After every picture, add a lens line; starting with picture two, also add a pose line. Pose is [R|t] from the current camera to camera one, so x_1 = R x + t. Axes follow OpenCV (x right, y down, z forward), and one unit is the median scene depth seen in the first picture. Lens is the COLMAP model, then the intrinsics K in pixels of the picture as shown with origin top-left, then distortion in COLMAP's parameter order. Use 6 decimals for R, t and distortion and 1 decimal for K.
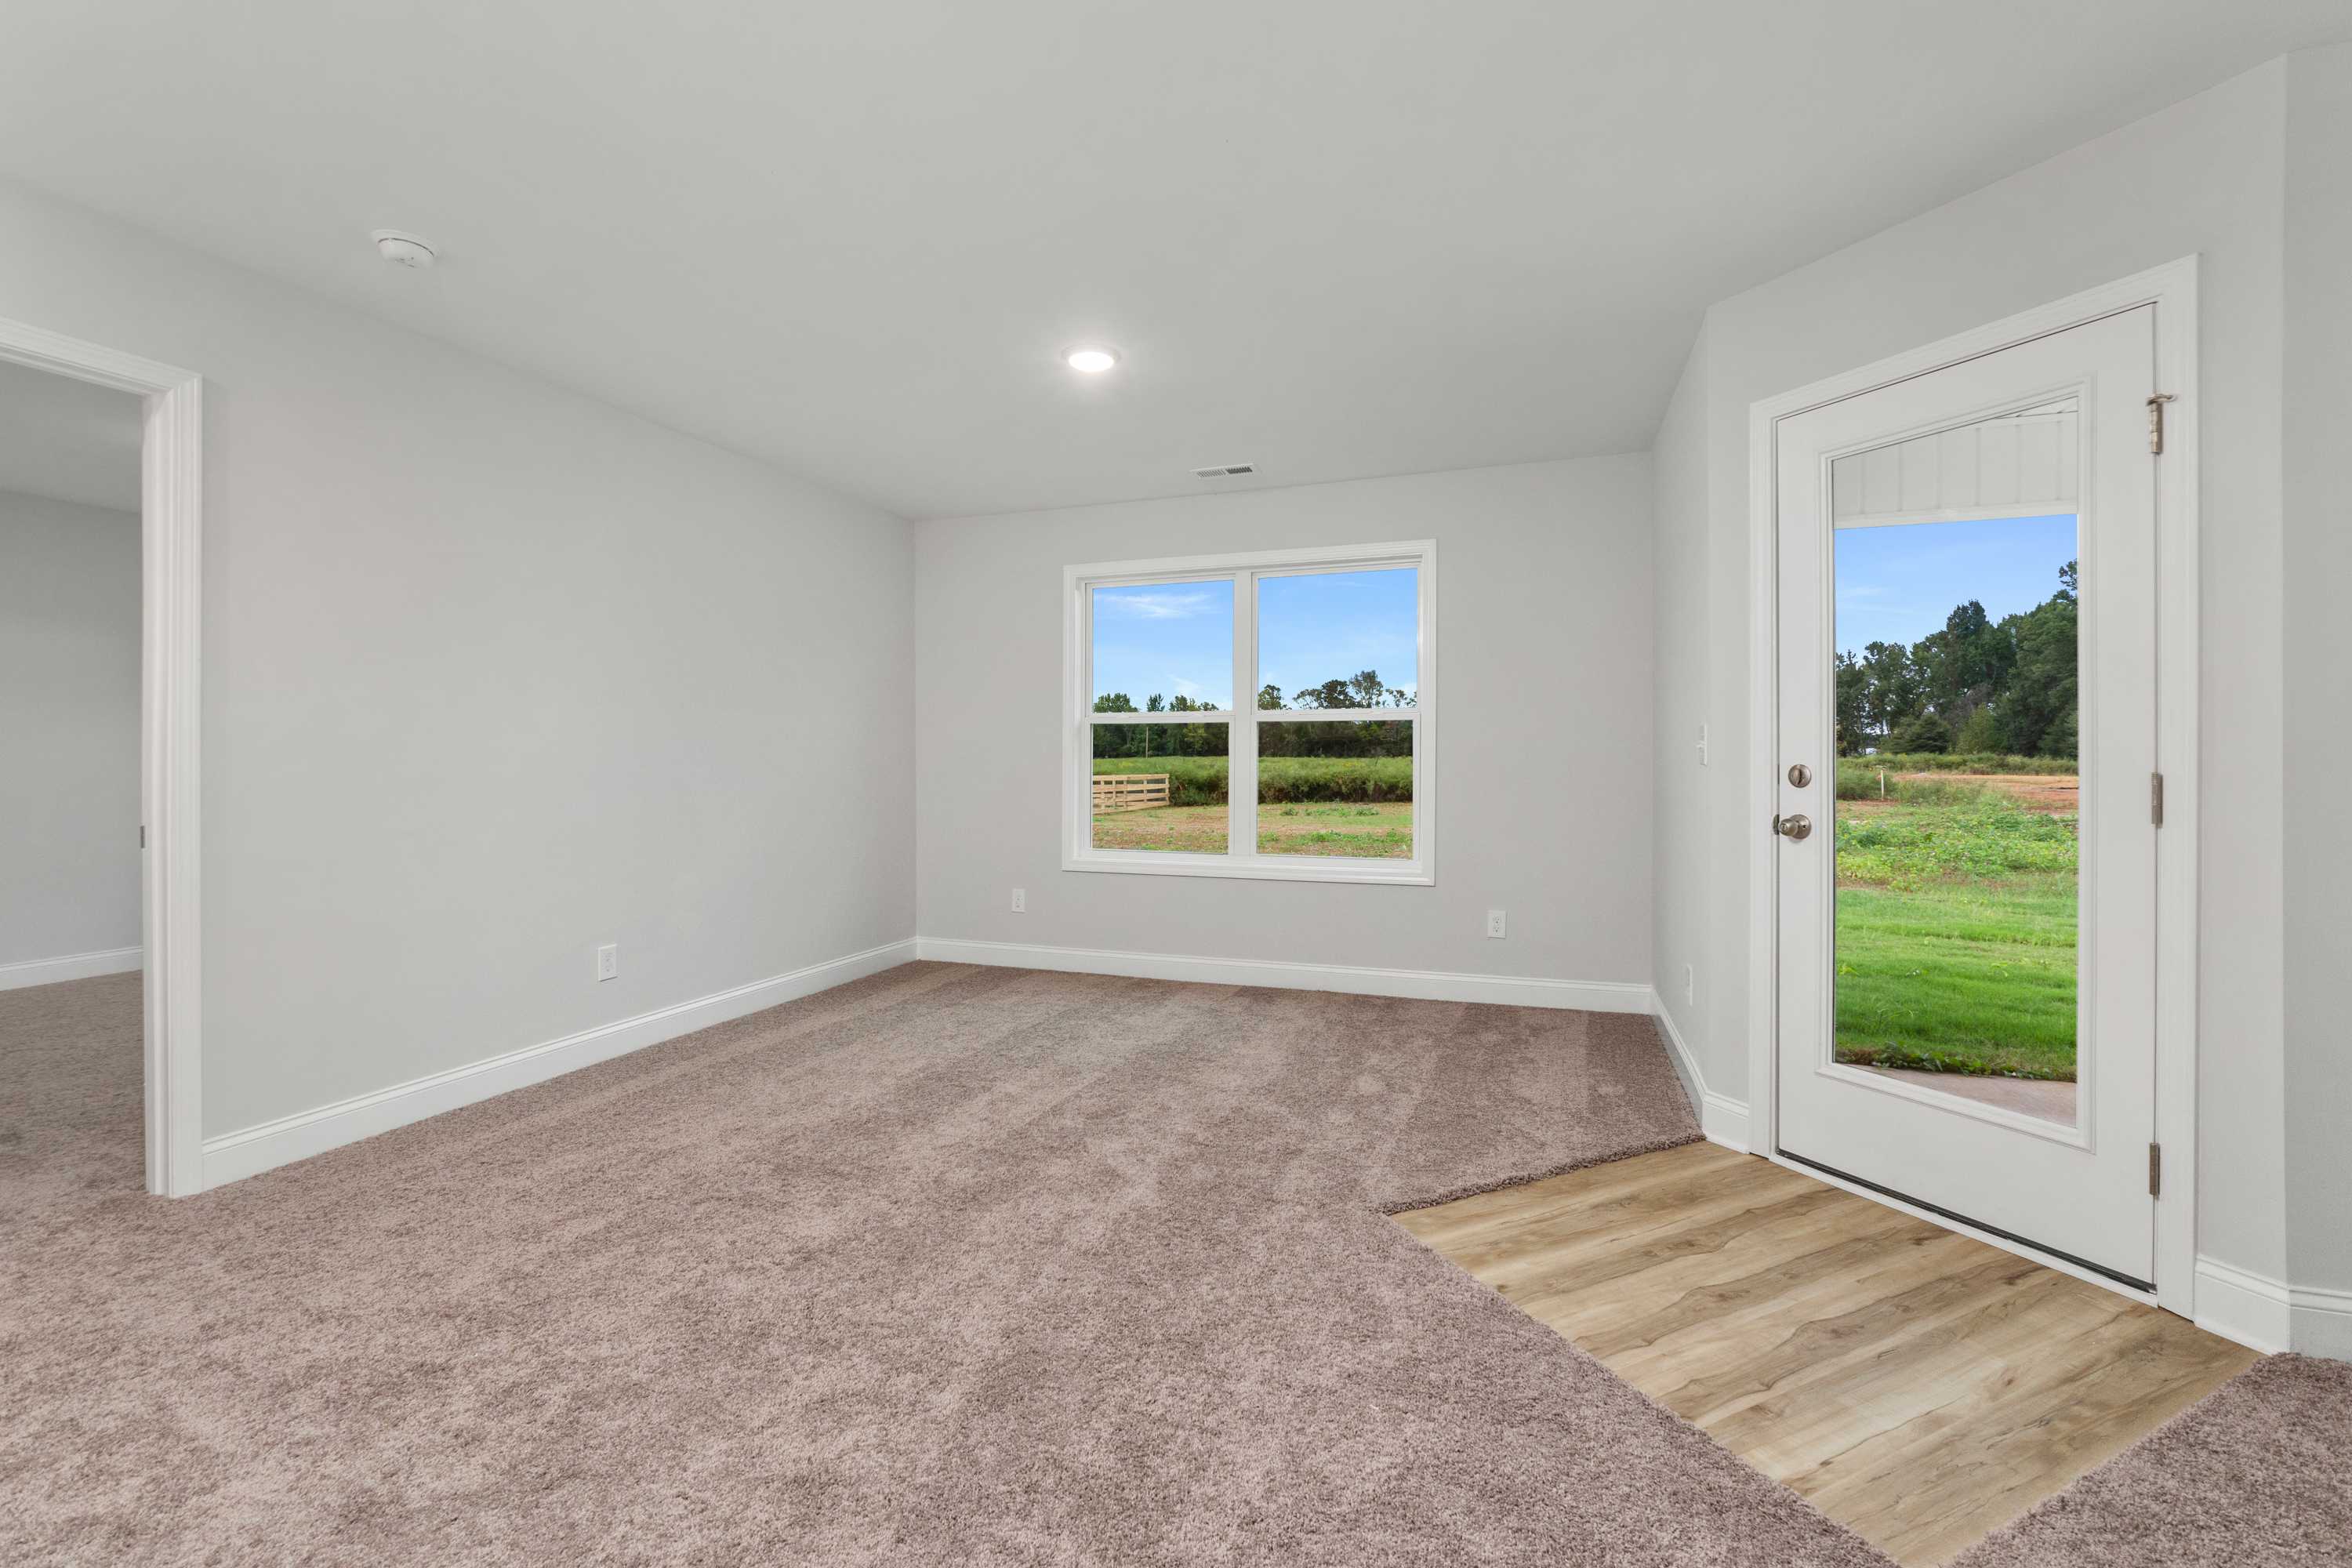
lens RADIAL K [[992.6, 0, 1195.7], [0, 992.6, 755.7], [0, 0, 1]] dist [-0.004685, 0.000397]
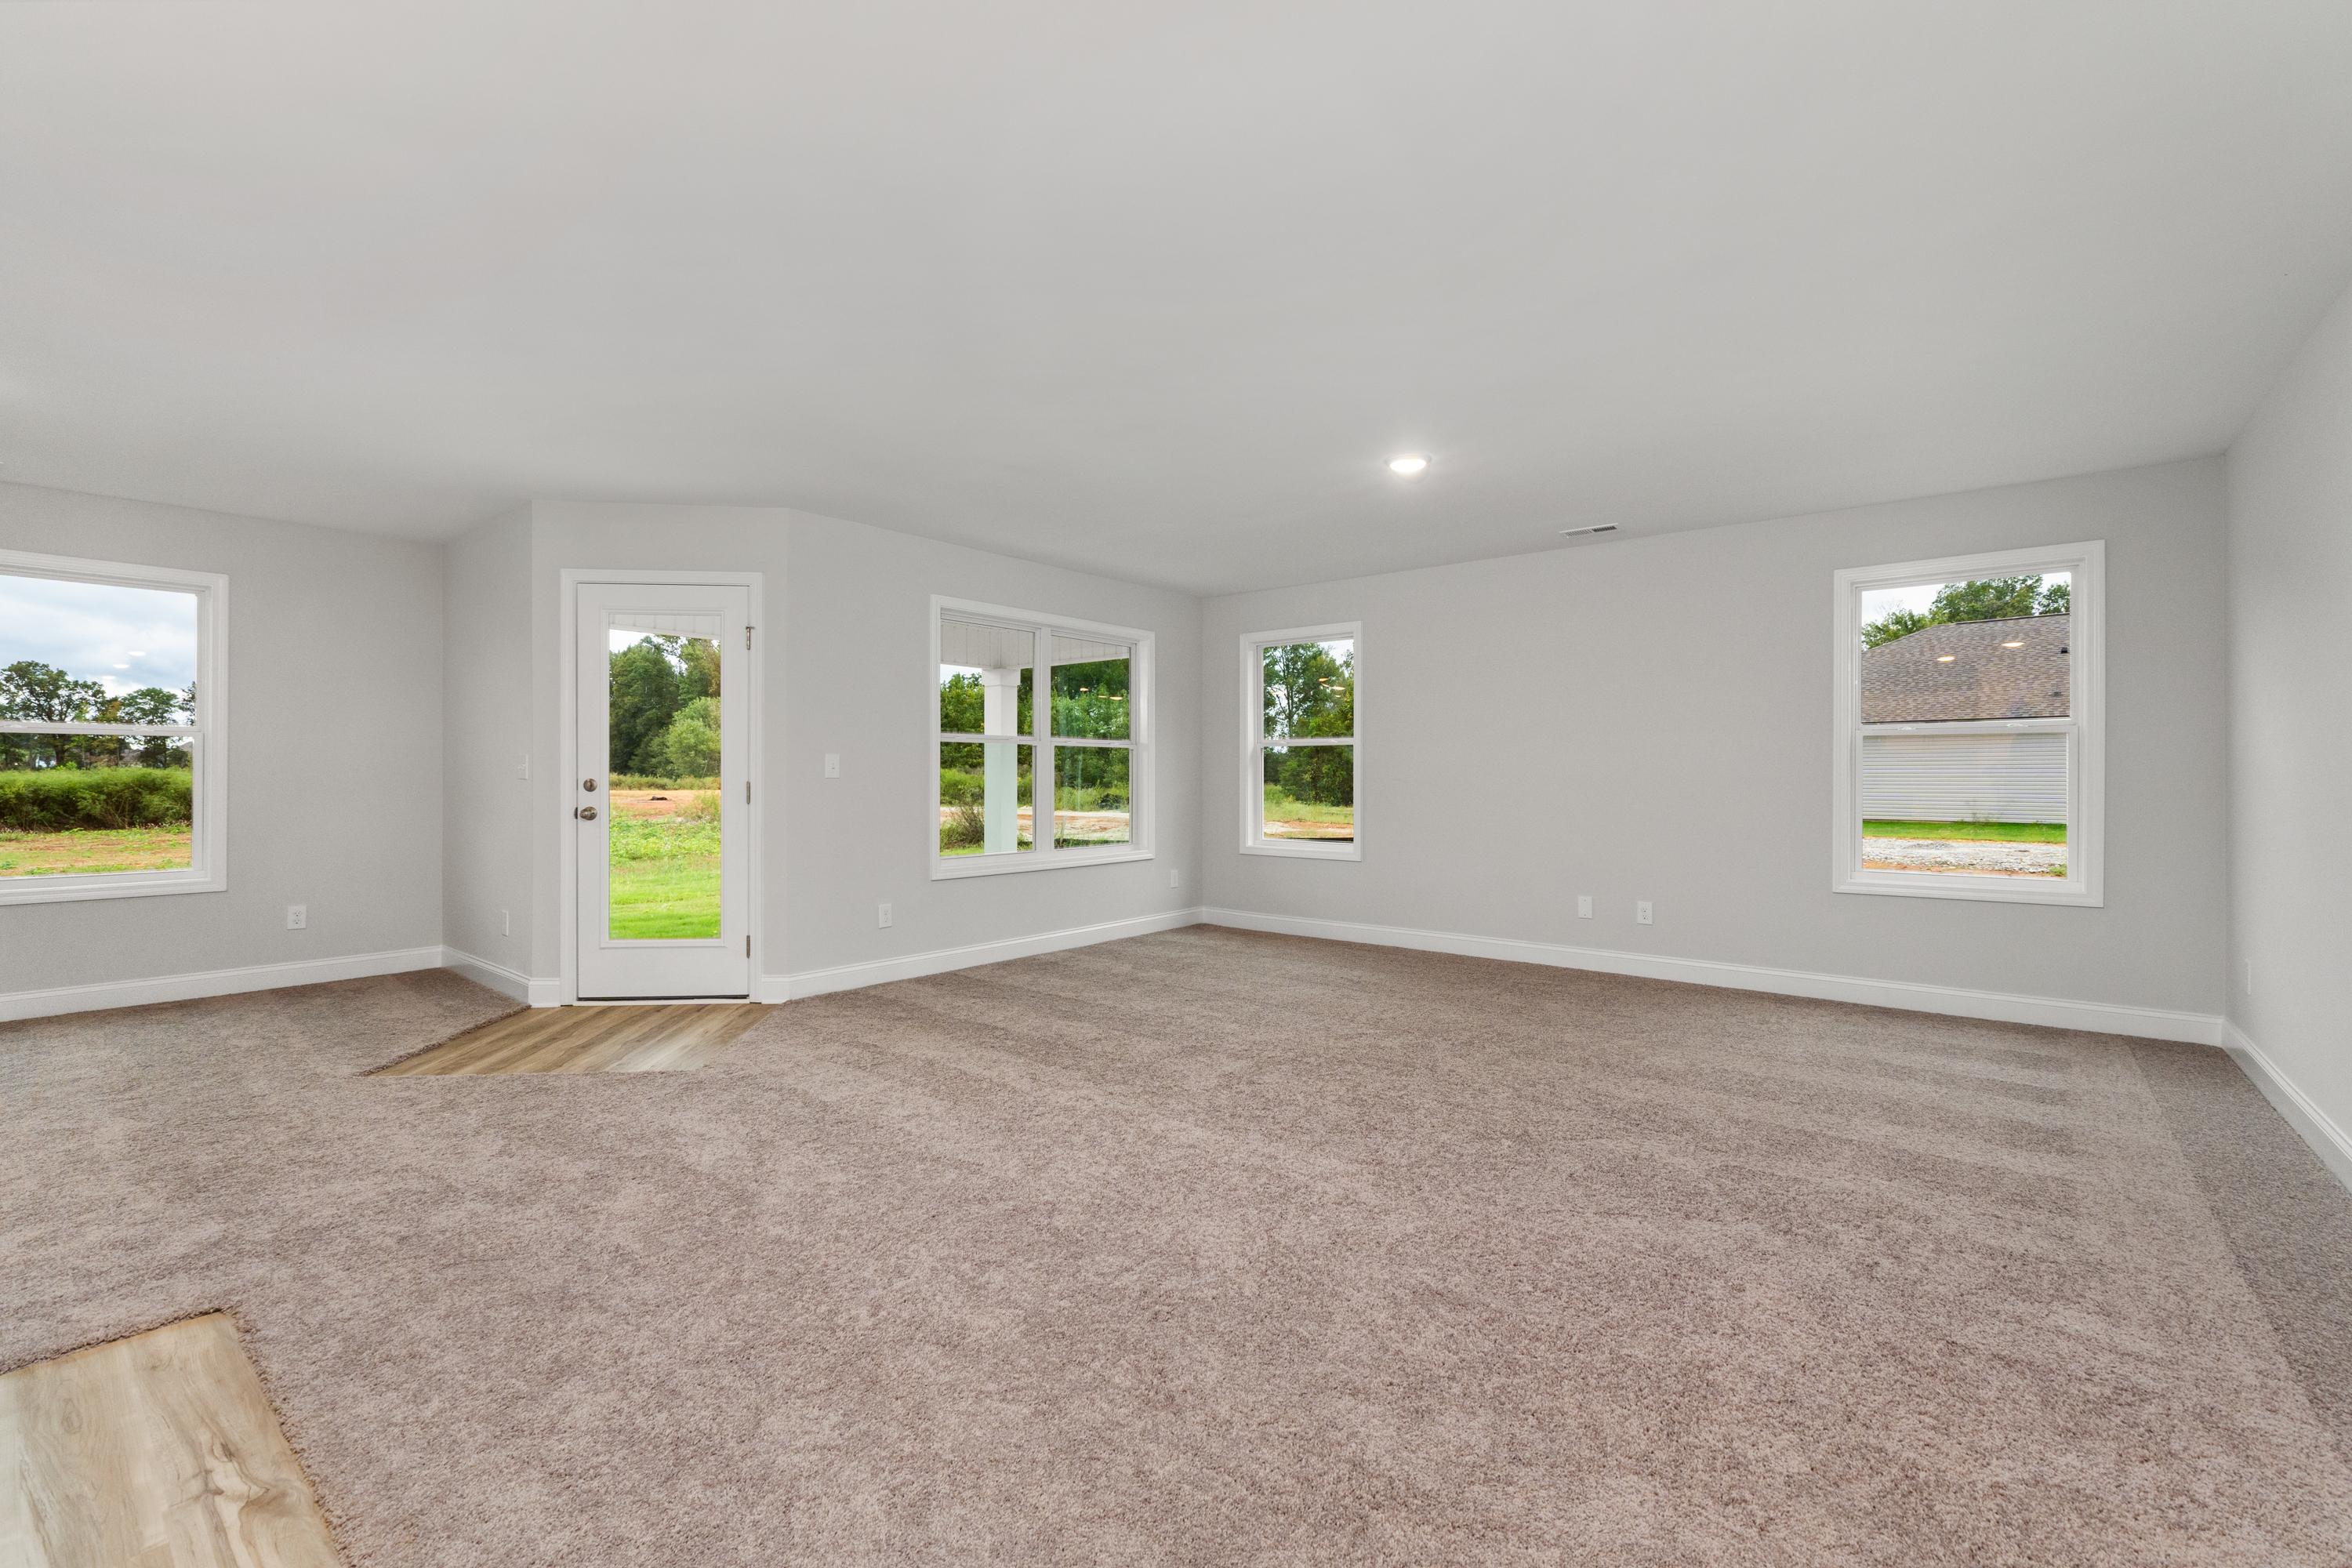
lens RADIAL K [[992.6, 0, 1171.4], [0, 992.6, 782.1], [0, 0, 1]] dist [-0.004685, 0.000397]
pose [[0.352333, -0.004250, 0.935865, -0.334097], [-0.004427, 0.999971, 0.006207, -0.000874], [-0.935864, -0.006330, 0.352304, -0.294045]]
